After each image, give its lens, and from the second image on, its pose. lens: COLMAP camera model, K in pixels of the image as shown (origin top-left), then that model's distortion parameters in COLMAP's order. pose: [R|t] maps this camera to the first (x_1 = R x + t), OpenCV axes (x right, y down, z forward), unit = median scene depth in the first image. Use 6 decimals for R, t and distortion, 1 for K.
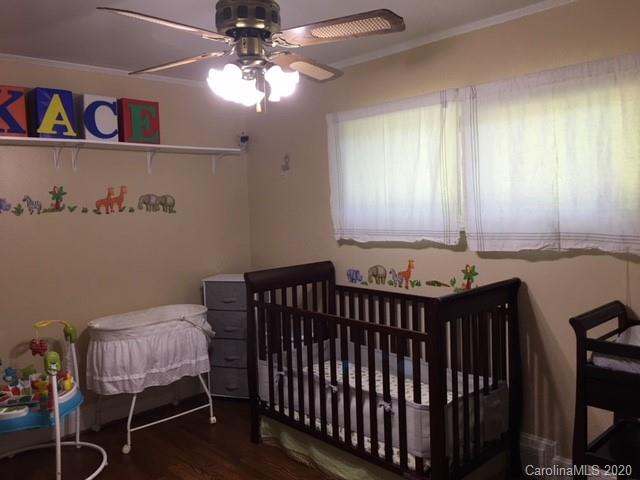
lens RADIAL K [[544.0, 0, 316.5], [0, 544.0, 232.7], [0, 0, 1]] dist [0.086835, -0.116776]
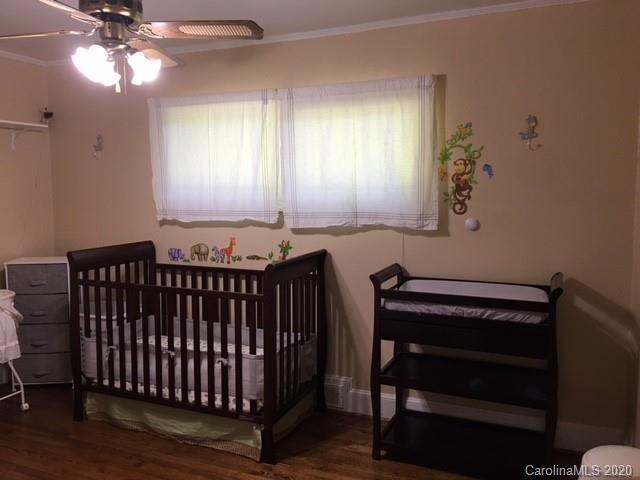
lens RADIAL K [[544.0, 0, 316.5], [0, 544.0, 232.7], [0, 0, 1]] dist [0.086835, -0.116776]
pose [[0.916185, -0.003251, 0.400742, -0.132247], [-0.002807, 0.999890, 0.014530, 0.026138], [-0.400746, -0.014437, 0.916076, -0.103857]]
